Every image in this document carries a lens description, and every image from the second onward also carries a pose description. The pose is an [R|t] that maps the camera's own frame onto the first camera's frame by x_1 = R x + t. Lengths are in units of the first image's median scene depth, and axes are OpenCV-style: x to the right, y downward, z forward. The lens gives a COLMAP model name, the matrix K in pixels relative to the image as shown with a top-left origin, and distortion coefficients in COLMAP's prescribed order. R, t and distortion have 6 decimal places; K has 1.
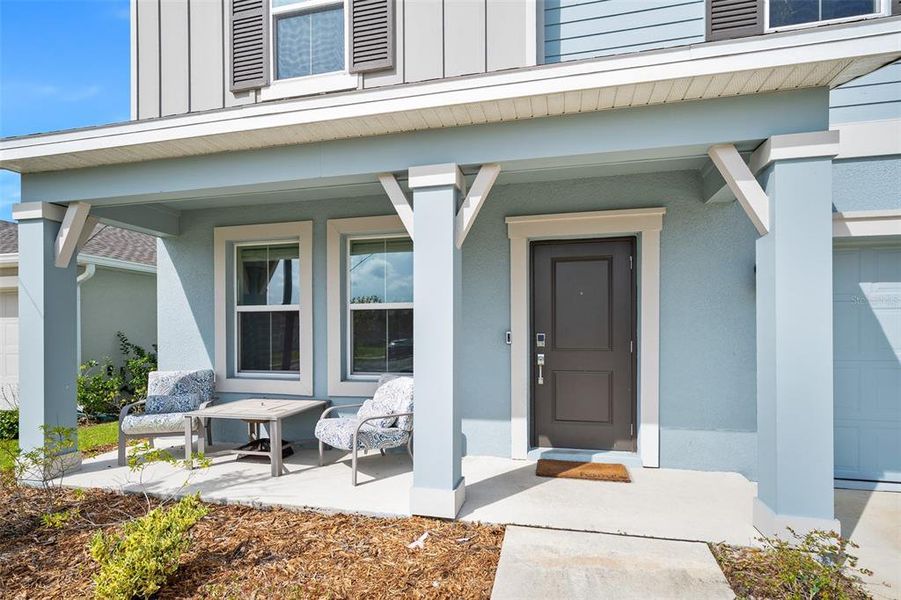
lens RADIAL K [[427.9, 0, 461.1], [0, 427.9, 338.3], [0, 0, 1]] dist [0.010646, 0.000000]
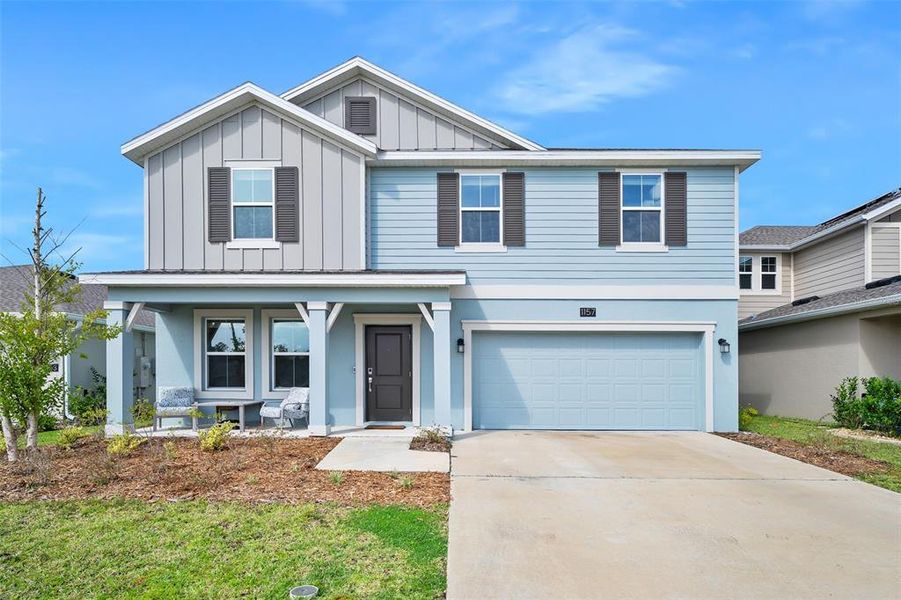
lens RADIAL K [[446.2, 0, 451.9], [0, 446.2, 380.7], [0, 0, 1]] dist [0.000011, 0.000160]
pose [[0.975453, 0.003928, 0.220172, 0.094403], [-0.003351, 0.999990, -0.002996, 0.057802], [-0.220182, 0.002184, 0.975456, -1.280630]]
